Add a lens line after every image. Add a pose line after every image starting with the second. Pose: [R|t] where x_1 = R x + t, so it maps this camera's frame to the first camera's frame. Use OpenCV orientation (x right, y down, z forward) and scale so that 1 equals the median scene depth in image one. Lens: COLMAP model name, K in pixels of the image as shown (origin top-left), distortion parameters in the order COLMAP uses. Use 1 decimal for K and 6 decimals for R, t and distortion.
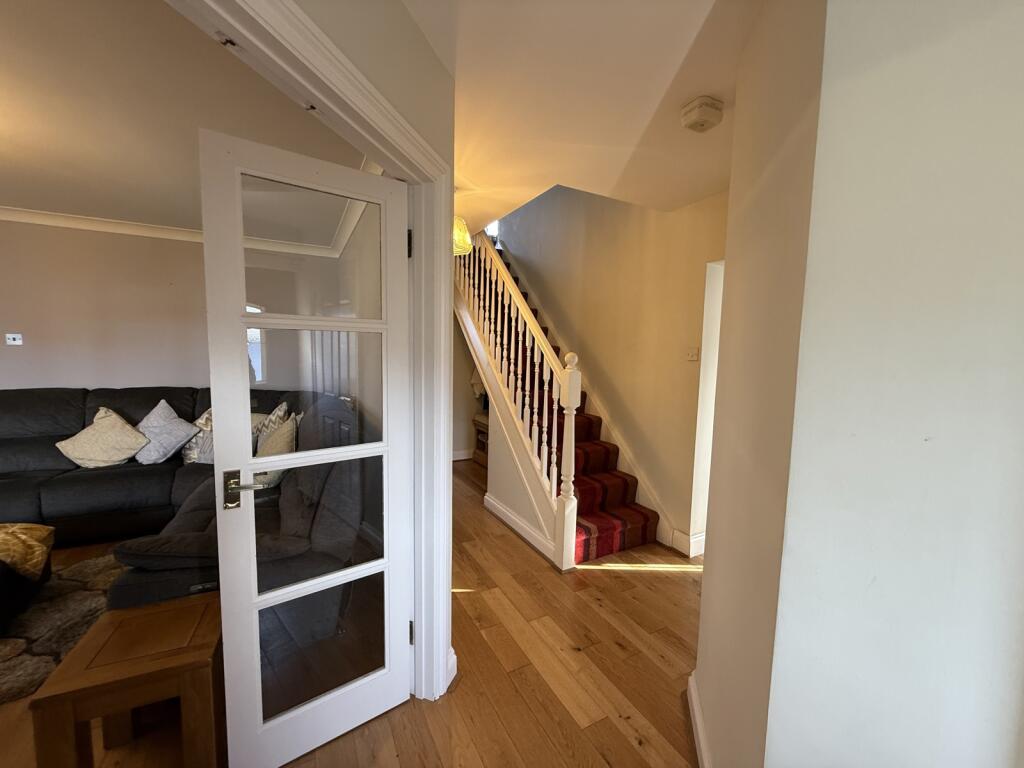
lens RADIAL K [[405.8, 0, 510.3], [0, 405.8, 383.5], [0, 0, 1]] dist [-0.000343, 0.000136]
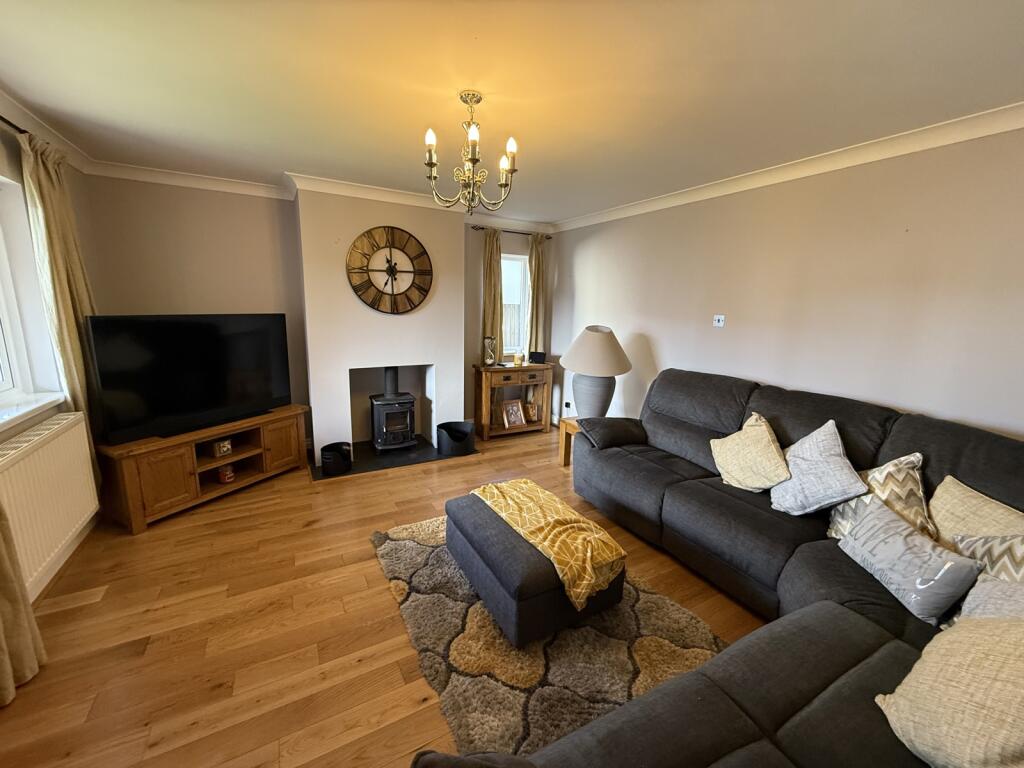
lens RADIAL K [[405.8, 0, 510.3], [0, 405.8, 383.5], [0, 0, 1]] dist [-0.000343, 0.000136]
pose [[0.023441, 0.173153, -0.984616, -0.261860], [-0.113213, 0.979011, 0.169472, -0.071396], [0.993294, 0.107499, 0.042552, 0.487946]]
